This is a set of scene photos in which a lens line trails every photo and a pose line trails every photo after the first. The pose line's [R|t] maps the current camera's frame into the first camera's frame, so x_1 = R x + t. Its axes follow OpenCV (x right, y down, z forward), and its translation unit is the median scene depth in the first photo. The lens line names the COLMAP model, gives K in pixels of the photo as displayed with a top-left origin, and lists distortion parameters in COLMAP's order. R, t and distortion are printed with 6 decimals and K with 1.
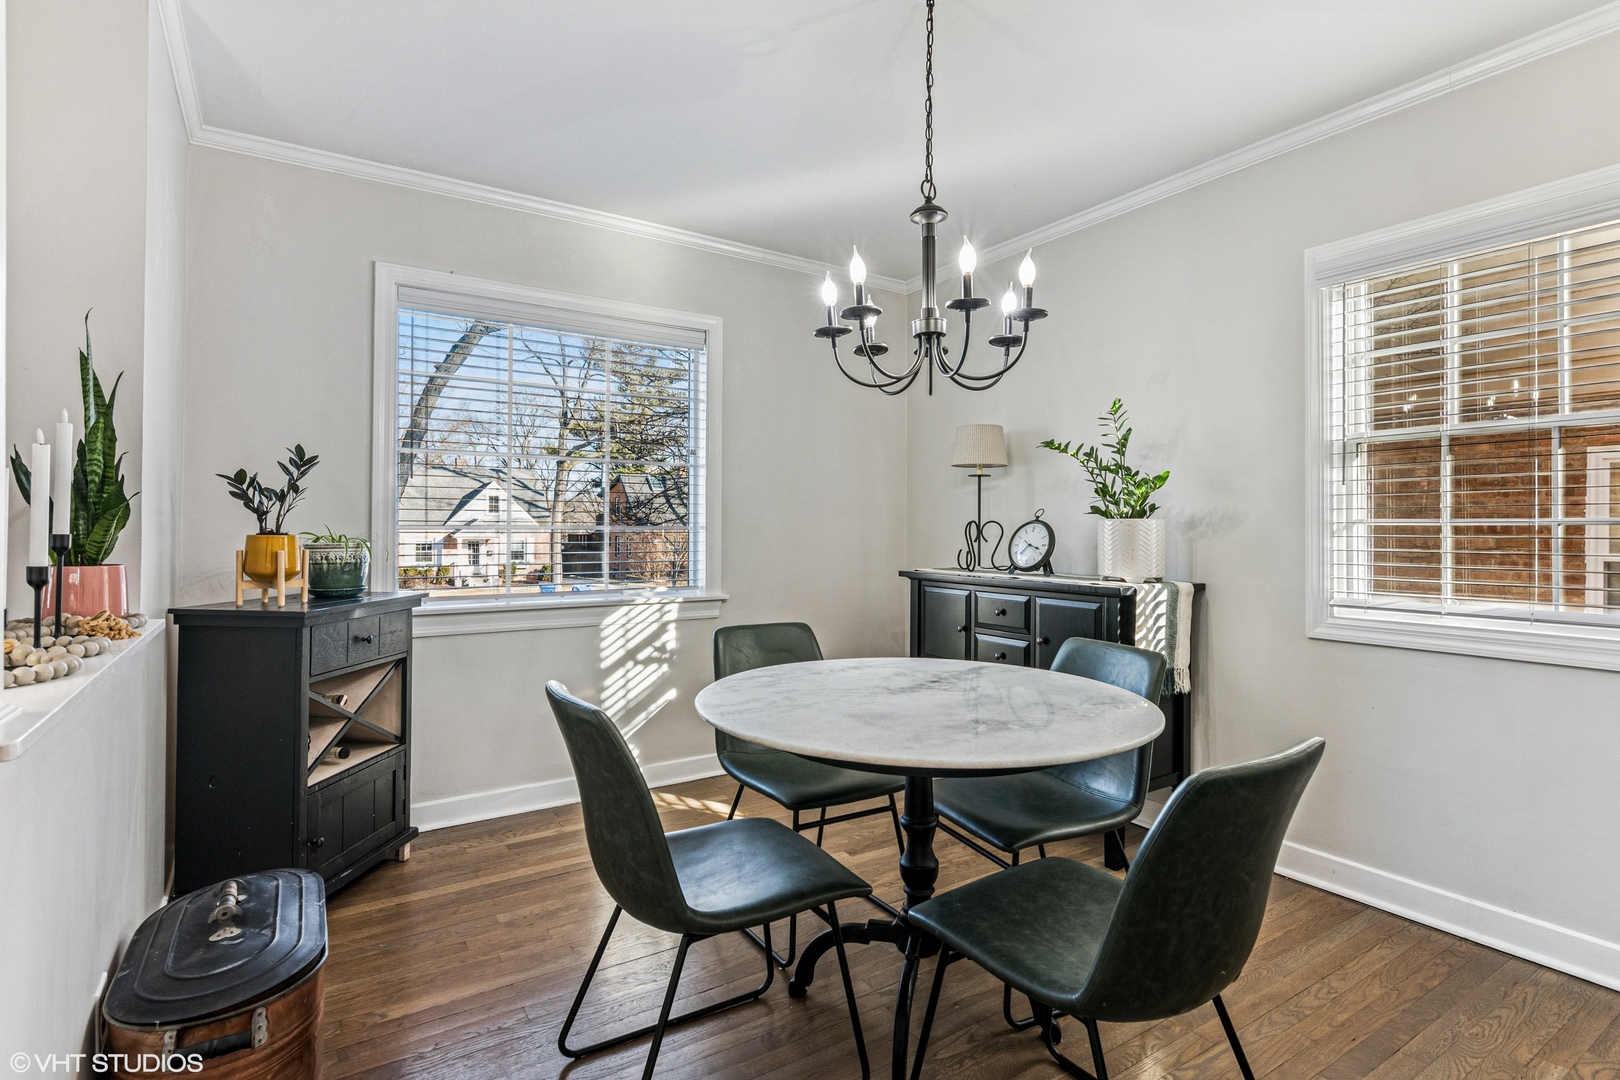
lens RADIAL K [[796.0, 0, 819.9], [0, 796.0, 521.7], [0, 0, 1]] dist [0.013342, -0.005553]
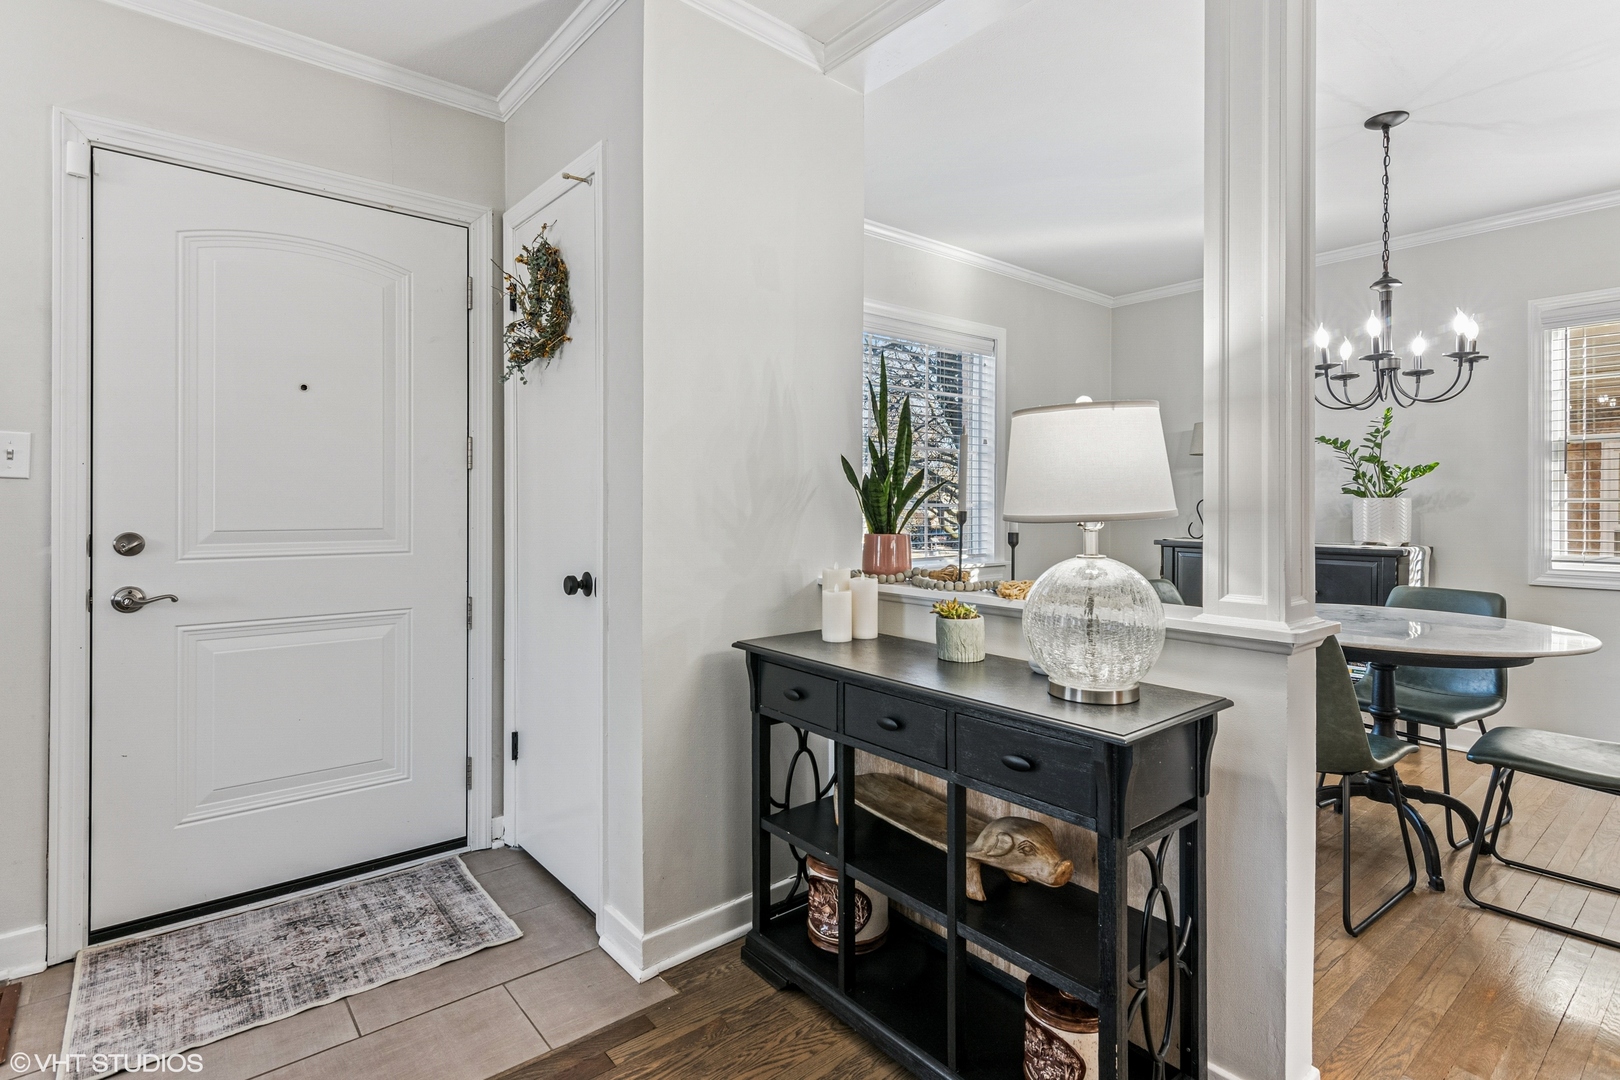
lens RADIAL K [[795.0, 0, 807.8], [0, 795.0, 497.2], [0, 0, 1]] dist [-0.004935, -0.001105]
pose [[0.994162, -0.000531, 0.107898, -0.702413], [0.000783, 0.999997, -0.002296, -0.002415], [-0.107896, 0.002367, 0.994159, -0.193469]]
